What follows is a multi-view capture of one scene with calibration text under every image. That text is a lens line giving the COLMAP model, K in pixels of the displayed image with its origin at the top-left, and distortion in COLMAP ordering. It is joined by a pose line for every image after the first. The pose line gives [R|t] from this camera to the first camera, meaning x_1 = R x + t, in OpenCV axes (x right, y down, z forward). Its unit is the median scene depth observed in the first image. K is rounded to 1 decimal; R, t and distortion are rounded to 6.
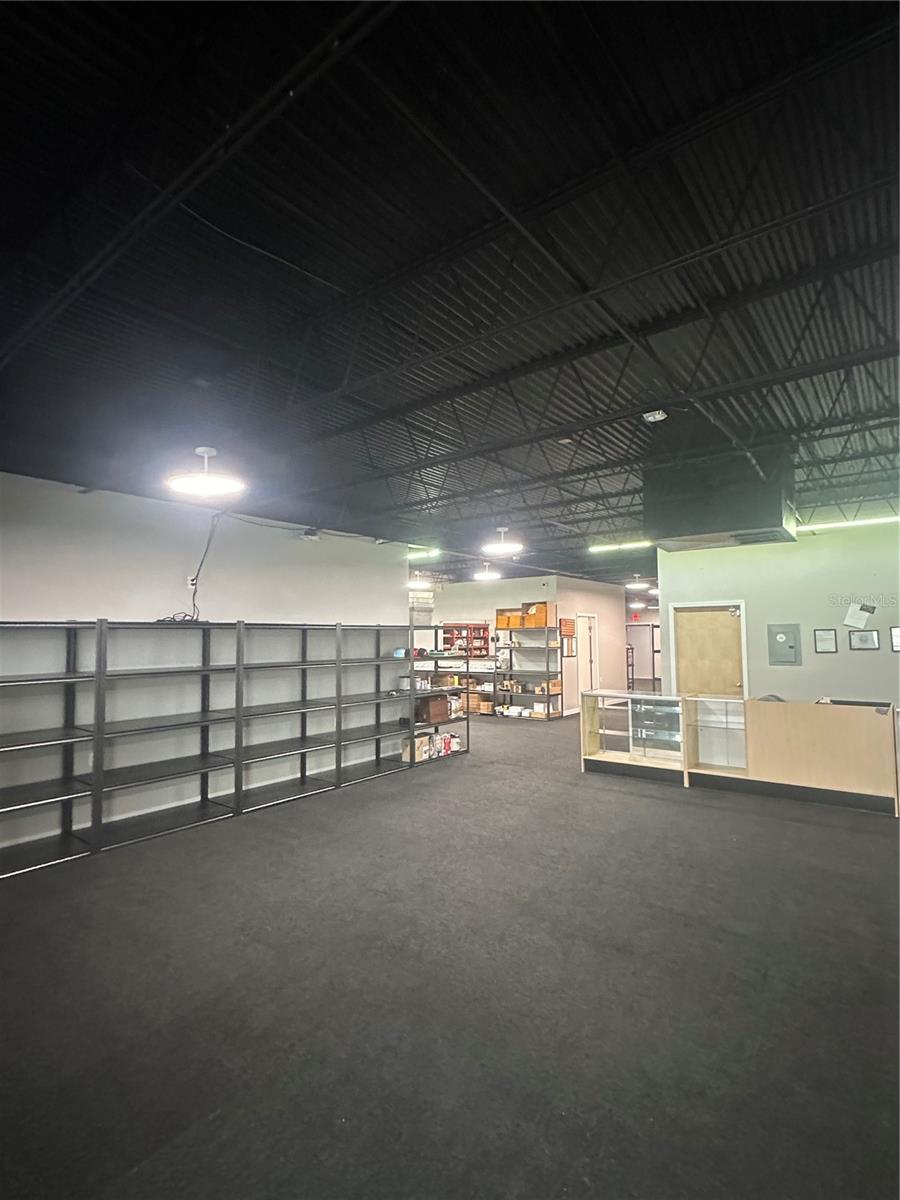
lens RADIAL K [[585.7, 0, 449.4], [0, 585.7, 600.9], [0, 0, 1]] dist [-0.002006, -0.000427]
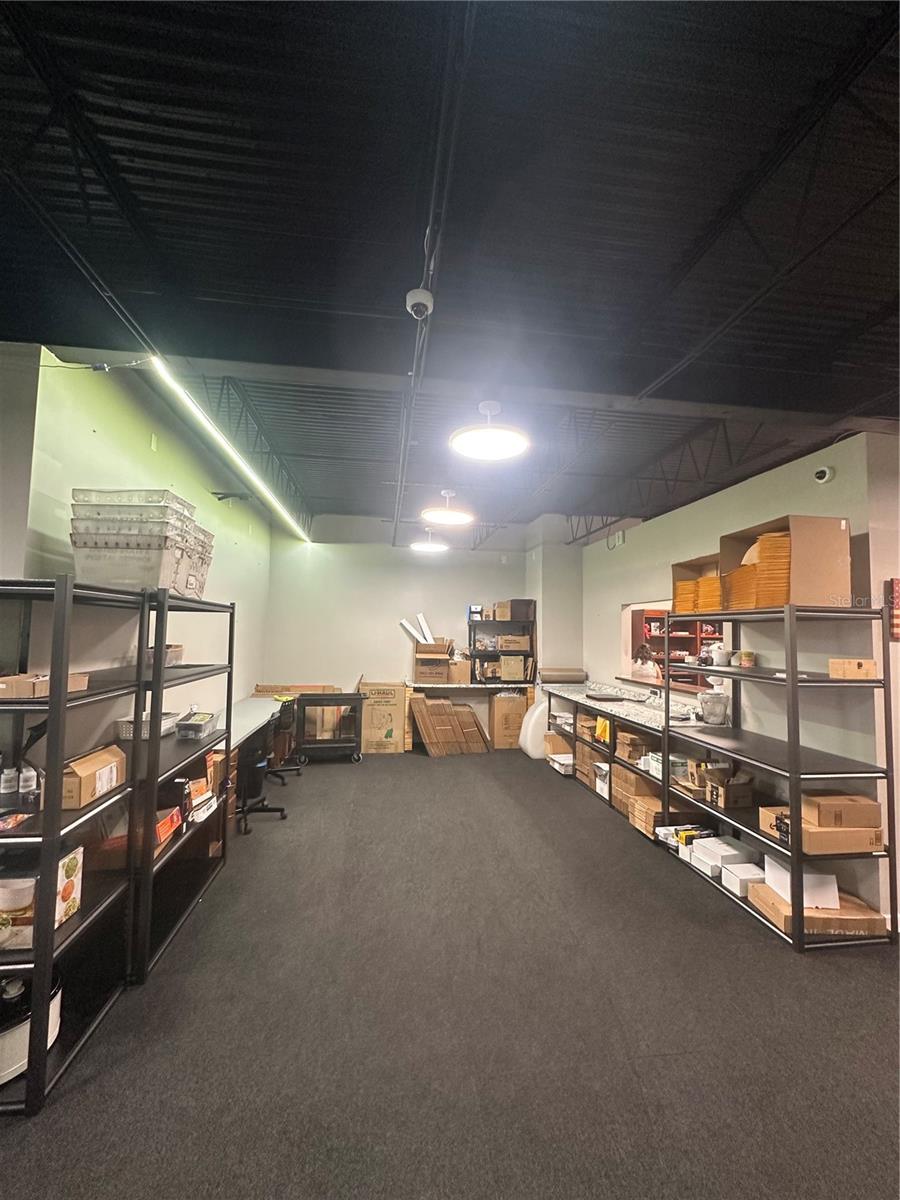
lens RADIAL K [[495.1, 0, 447.1], [0, 495.1, 601.8], [0, 0, 1]] dist [0.002540, 0.000153]
pose [[0.713727, -0.019910, -0.700141, 0.214351], [0.015894, 0.999799, -0.012229, 0.042200], [0.700243, -0.002399, 0.713900, 0.709034]]
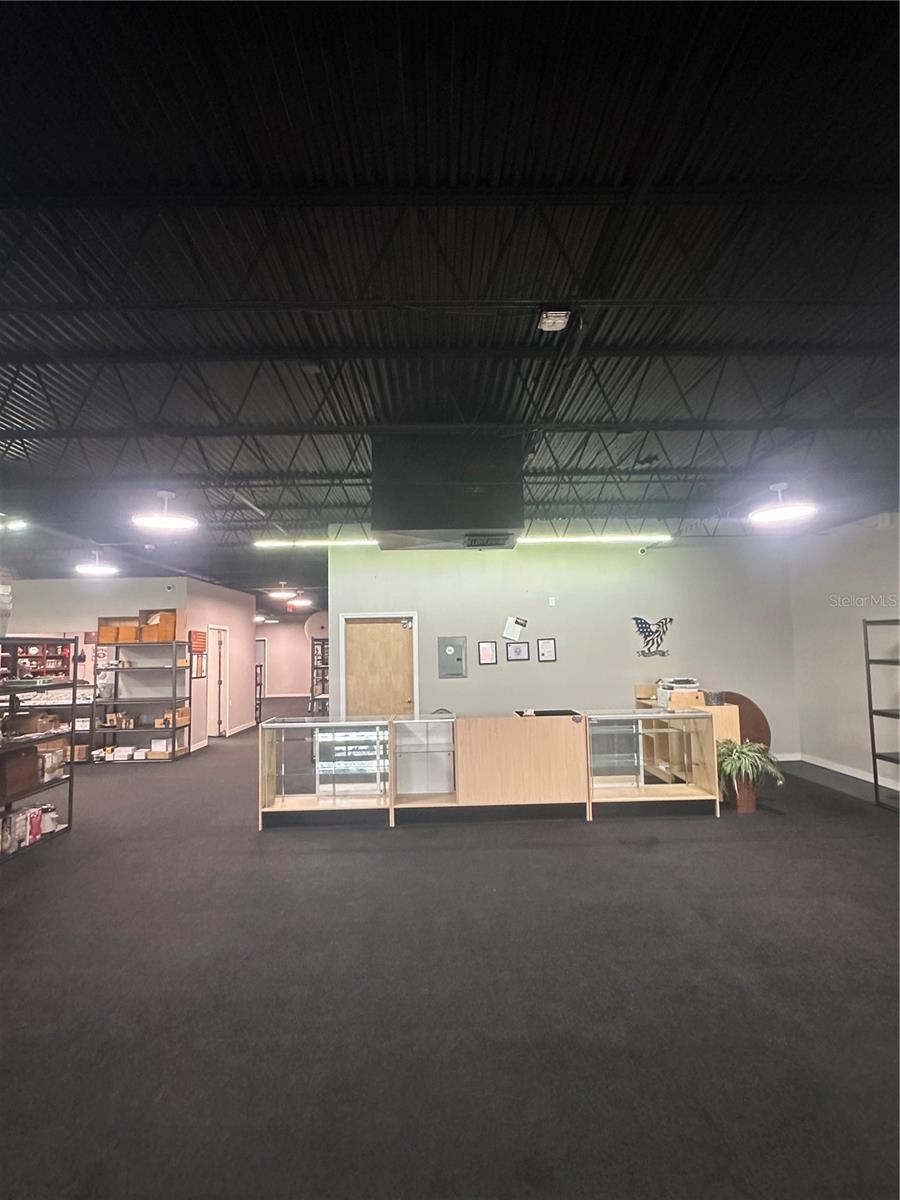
lens RADIAL K [[585.7, 0, 445.7], [0, 585.7, 599.1], [0, 0, 1]] dist [-0.002006, -0.000427]
pose [[0.777761, 0.043446, 0.627057, -0.046010], [-0.023476, 0.998920, -0.040093, 0.011096], [-0.628122, 0.016462, 0.777941, 0.158556]]
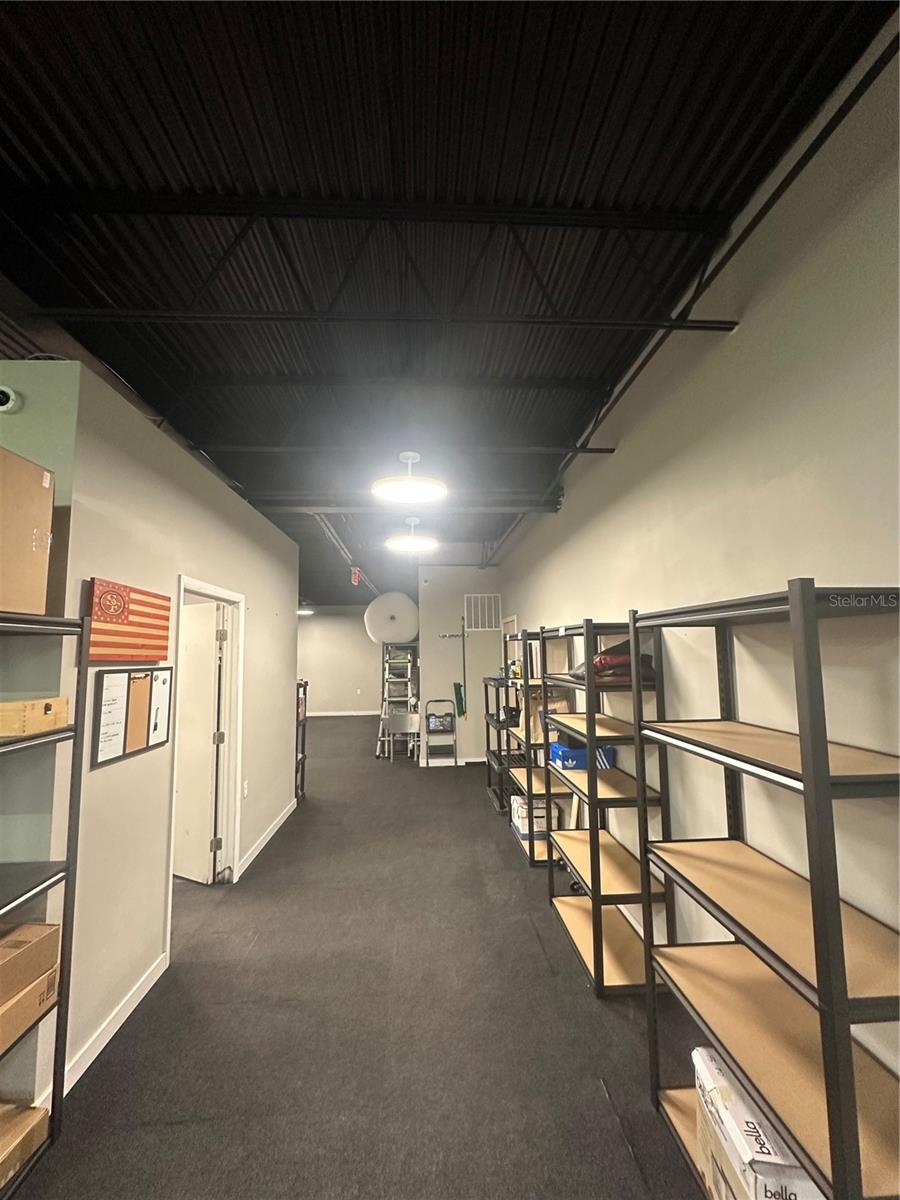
lens RADIAL K [[495.1, 0, 462.8], [0, 495.1, 598.4], [0, 0, 1]] dist [0.002540, 0.000153]
pose [[0.733627, 0.061640, 0.676751, 0.176606], [-0.023899, 0.997602, -0.064957, 0.046853], [-0.679132, 0.031480, 0.733341, 0.823771]]
